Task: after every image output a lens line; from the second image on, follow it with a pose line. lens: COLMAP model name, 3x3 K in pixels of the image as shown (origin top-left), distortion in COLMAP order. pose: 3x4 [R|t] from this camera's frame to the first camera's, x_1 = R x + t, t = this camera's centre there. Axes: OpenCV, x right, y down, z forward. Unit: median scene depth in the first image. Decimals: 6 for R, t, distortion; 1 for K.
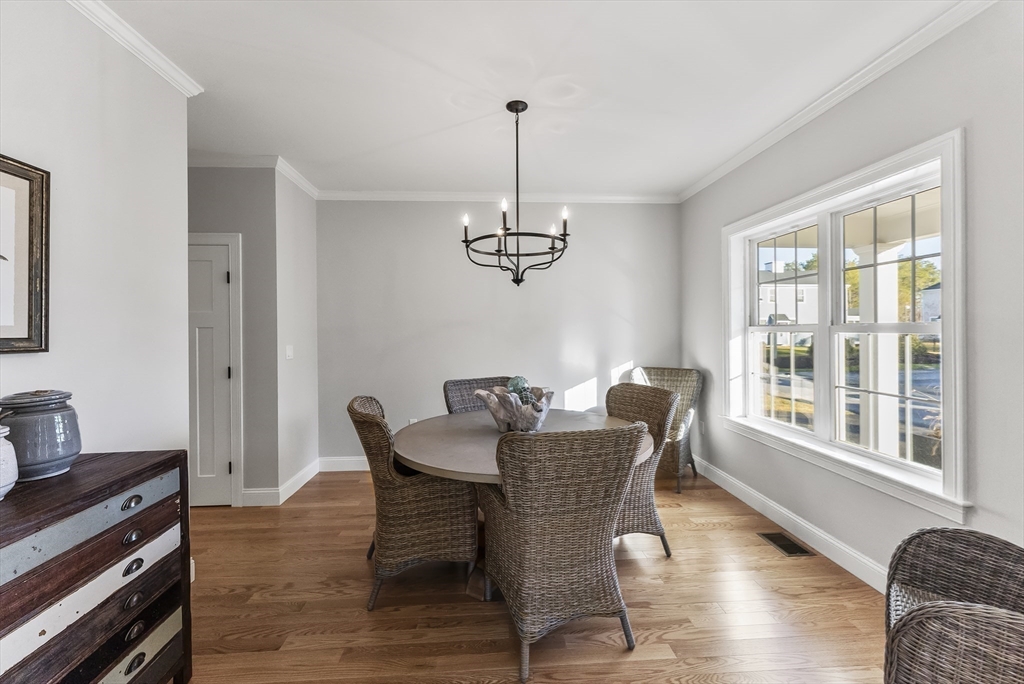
lens RADIAL K [[415.9, 0, 511.5], [0, 415.9, 331.8], [0, 0, 1]] dist [-0.000035, -0.000166]
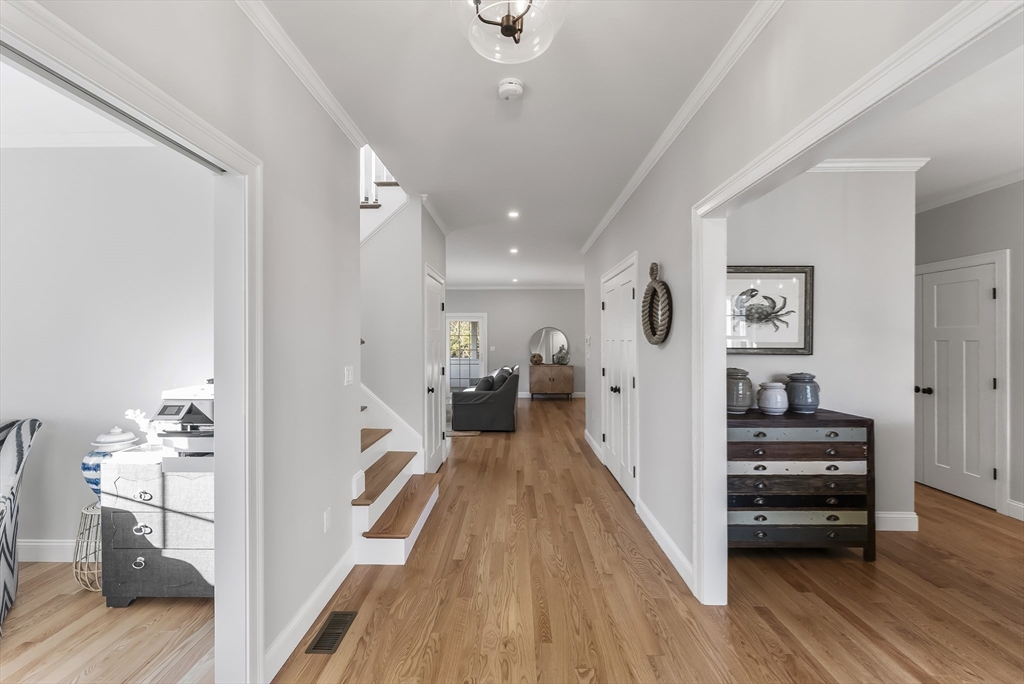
lens RADIAL K [[409.1, 0, 512.0], [0, 409.1, 342.0], [0, 0, 1]] dist [-0.000404, -0.000130]
pose [[-0.082014, 0.009527, -0.996586, 1.008901], [-0.002346, 0.999950, 0.009752, -0.031863], [0.996628, 0.003138, -0.081987, -0.299726]]
